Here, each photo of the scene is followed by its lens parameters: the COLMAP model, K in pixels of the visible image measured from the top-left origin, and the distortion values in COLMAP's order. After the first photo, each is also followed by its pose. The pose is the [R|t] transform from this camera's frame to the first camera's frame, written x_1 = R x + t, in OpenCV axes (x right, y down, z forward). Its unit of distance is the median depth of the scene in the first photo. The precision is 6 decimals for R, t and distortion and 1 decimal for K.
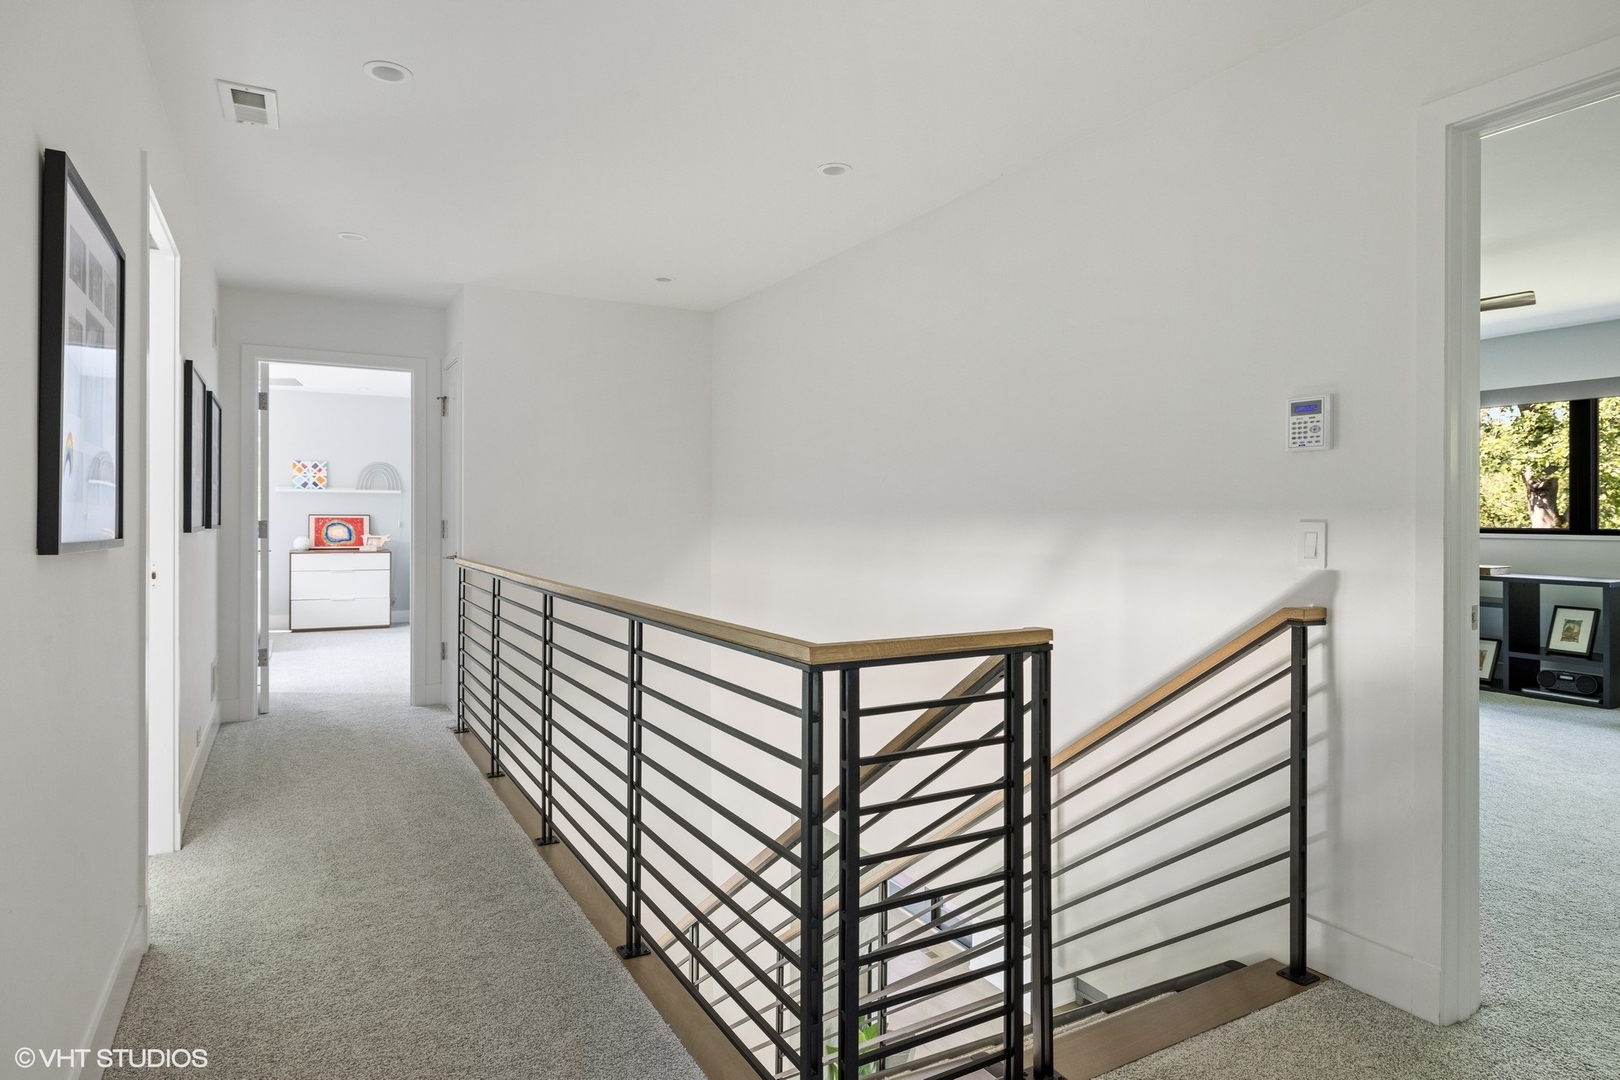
lens RADIAL K [[921.5, 0, 812.0], [0, 921.5, 526.4], [0, 0, 1]] dist [0.001373, 0.000181]
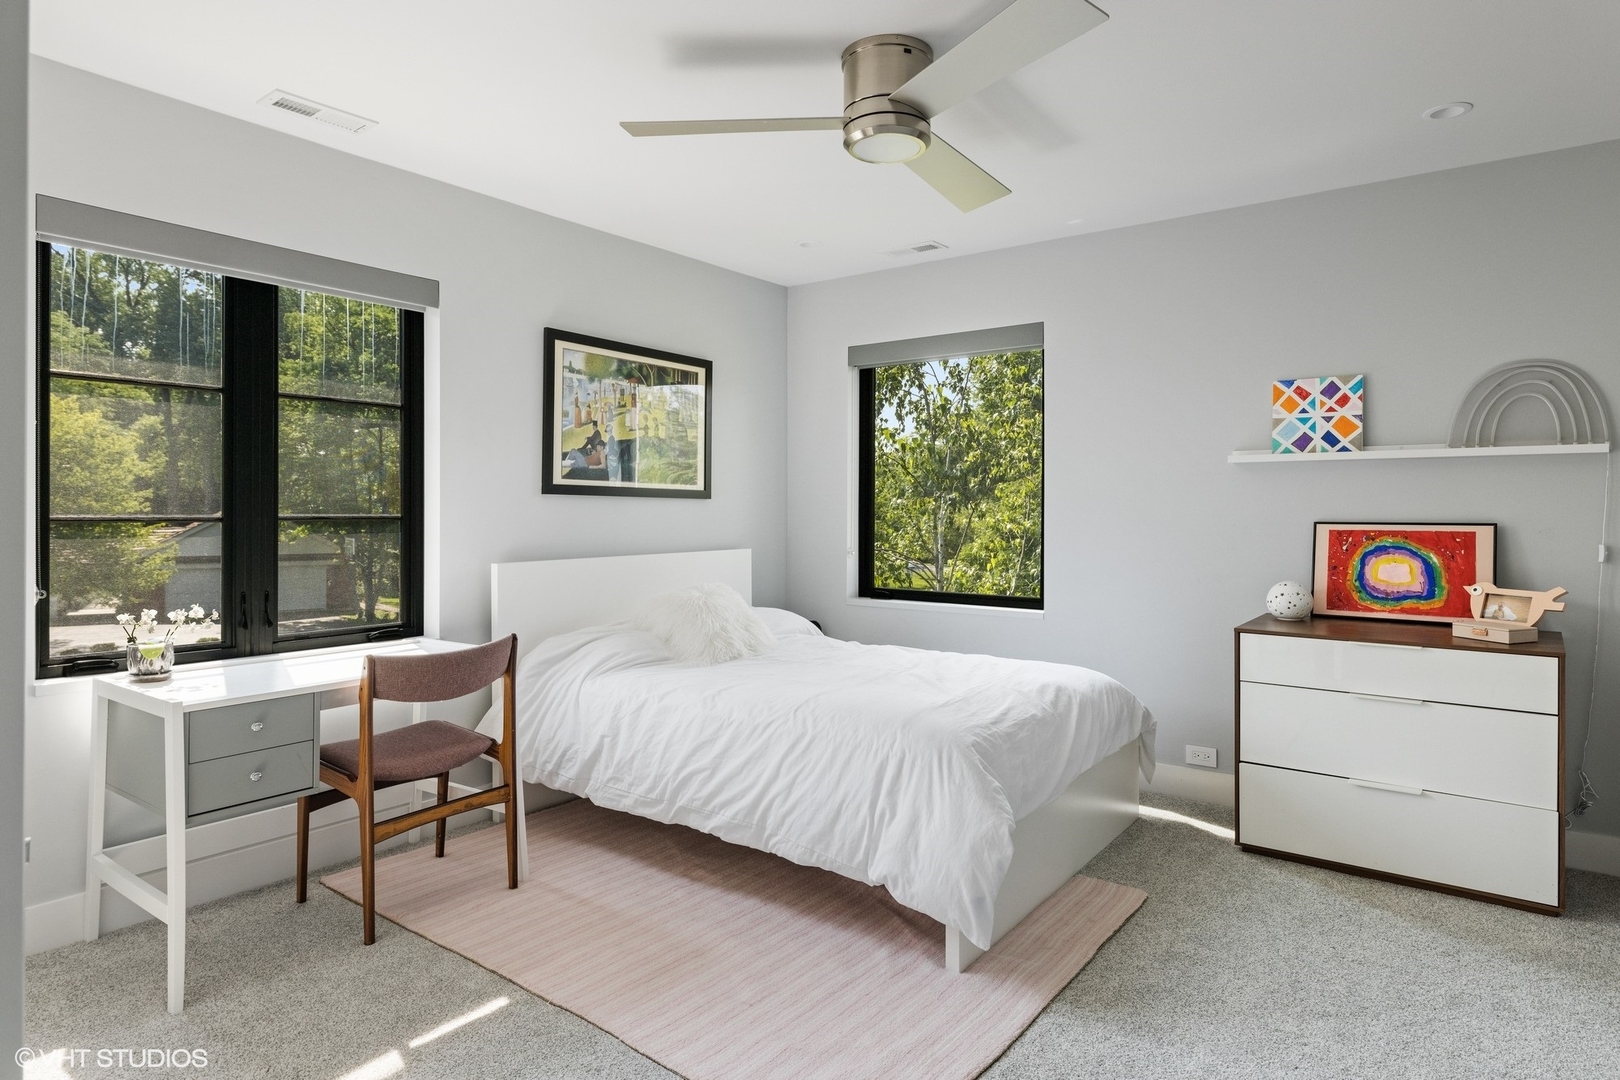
lens RADIAL K [[921.5, 0, 827.2], [0, 921.5, 509.8], [0, 0, 1]] dist [0.001373, 0.000181]
pose [[0.413657, -0.003055, -0.910428, -0.286514], [-0.006920, 0.999955, -0.006500, -0.013885], [0.910407, 0.008989, 0.413617, 0.663819]]
